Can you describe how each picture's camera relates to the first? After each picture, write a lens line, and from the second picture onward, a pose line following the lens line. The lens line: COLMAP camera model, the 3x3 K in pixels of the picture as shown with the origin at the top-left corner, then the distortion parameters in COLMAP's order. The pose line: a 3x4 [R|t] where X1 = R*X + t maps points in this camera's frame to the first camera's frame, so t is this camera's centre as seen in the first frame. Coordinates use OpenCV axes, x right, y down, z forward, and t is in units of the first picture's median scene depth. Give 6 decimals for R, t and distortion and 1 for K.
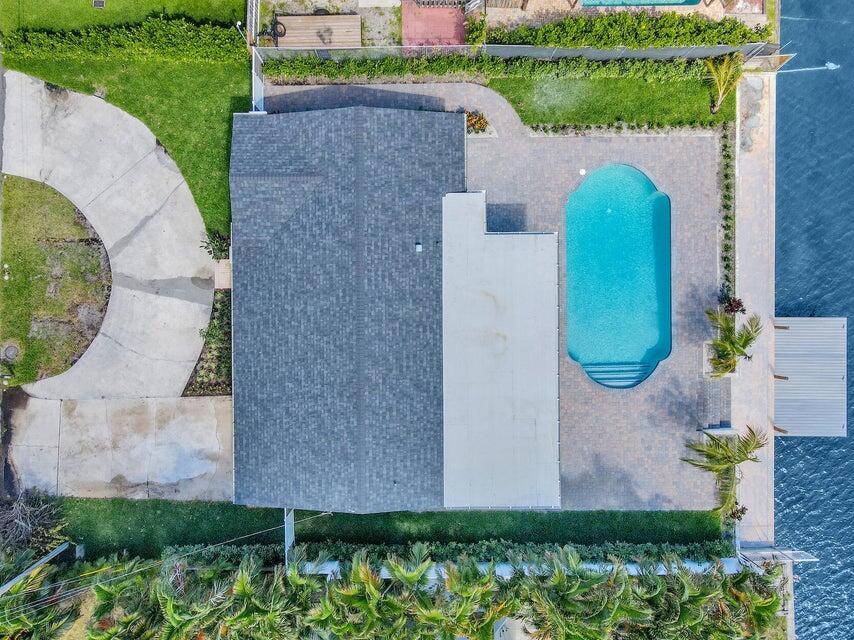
lens RADIAL K [[627.3, 0, 427.0], [0, 627.3, 320.0], [0, 0, 1]] dist [0.008777, 0.004520]
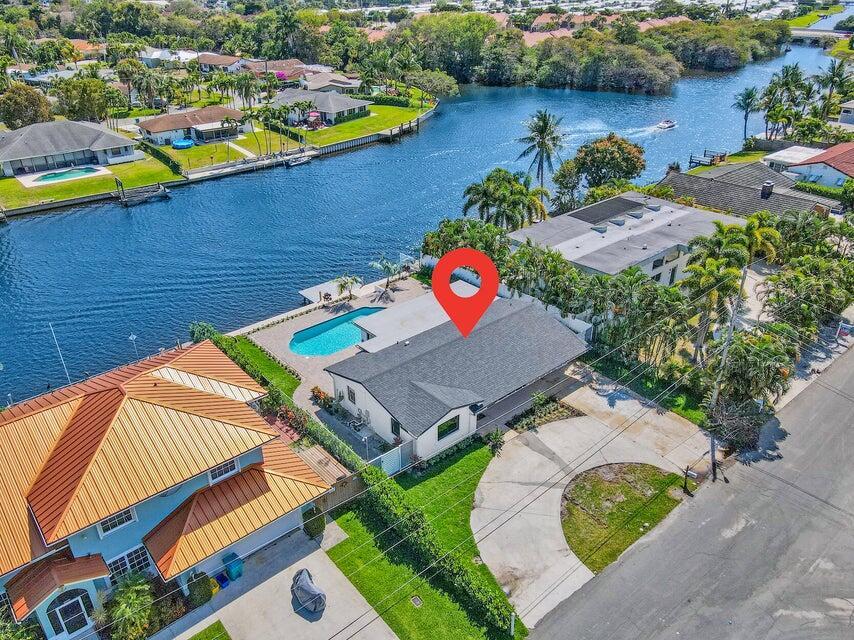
lens RADIAL K [[614.3, 0, 427.0], [0, 614.3, 320.0], [0, 0, 1]] dist [0.008763, 0.002793]
pose [[-0.648872, -0.362535, 0.668979, -1.026370], [0.760803, -0.323003, 0.562893, -0.893816], [0.012014, 0.874207, 0.485405, 0.113002]]
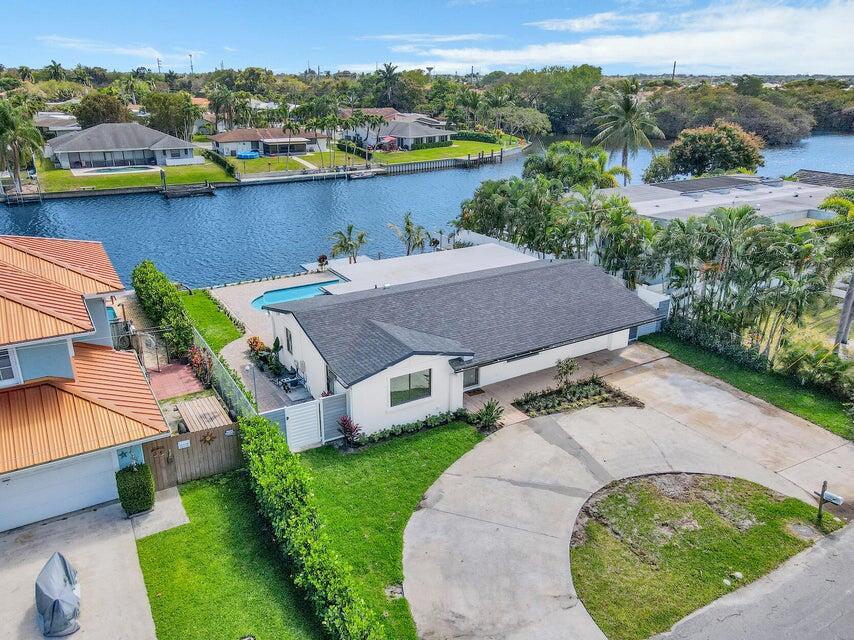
lens RADIAL K [[627.3, 0, 427.0], [0, 627.3, 320.0], [0, 0, 1]] dist [0.008777, 0.004520]
pose [[-0.508732, -0.314877, 0.801277, -0.919551], [0.860924, -0.187613, 0.472876, -0.560624], [0.001432, 0.930405, 0.366530, 0.553969]]
